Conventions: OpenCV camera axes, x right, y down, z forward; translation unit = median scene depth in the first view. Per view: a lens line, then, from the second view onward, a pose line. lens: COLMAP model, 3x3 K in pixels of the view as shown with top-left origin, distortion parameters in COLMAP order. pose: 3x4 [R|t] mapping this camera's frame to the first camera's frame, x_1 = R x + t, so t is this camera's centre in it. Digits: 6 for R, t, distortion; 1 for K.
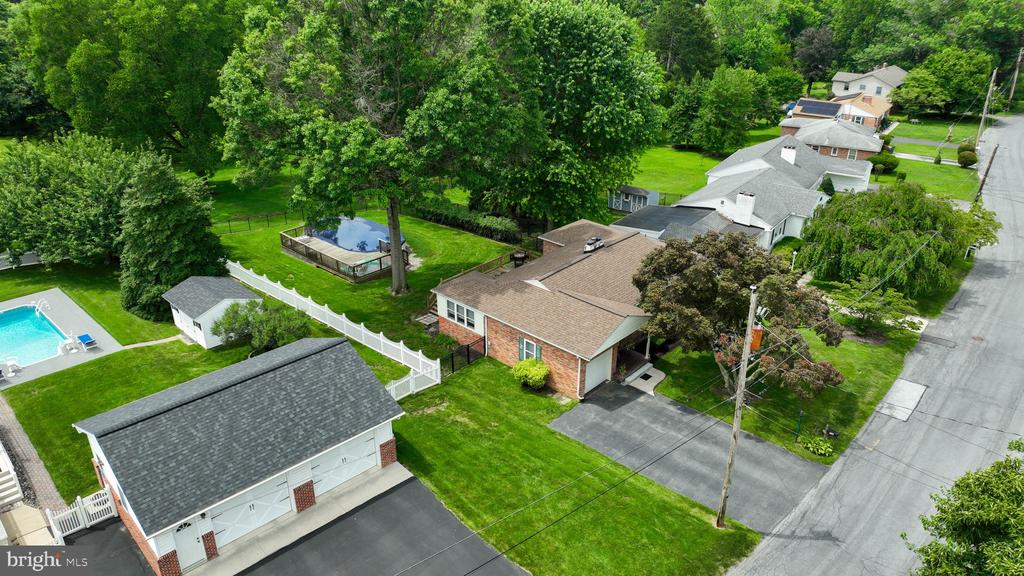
lens RADIAL K [[719.0, 0, 514.0], [0, 719.0, 288.6], [0, 0, 1]] dist [0.003526, 0.006101]
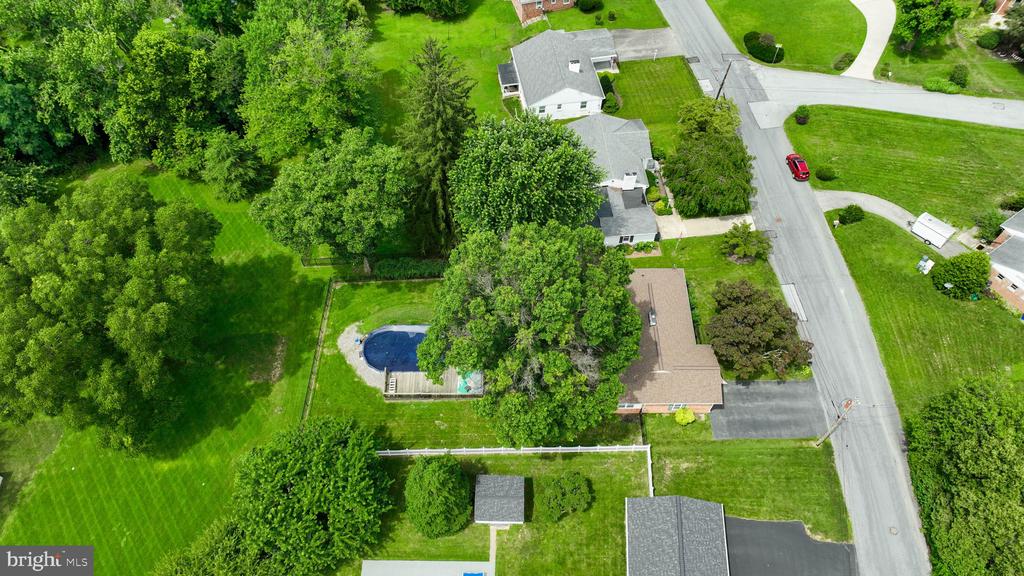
lens RADIAL K [[719.0, 0, 514.0], [0, 719.0, 288.6], [0, 0, 1]] dist [0.003526, 0.006101]
pose [[0.728863, -0.572590, 0.375365, -0.750478], [0.287376, 0.753471, 0.591351, -1.260388], [-0.621429, -0.323143, 0.713726, 0.053630]]
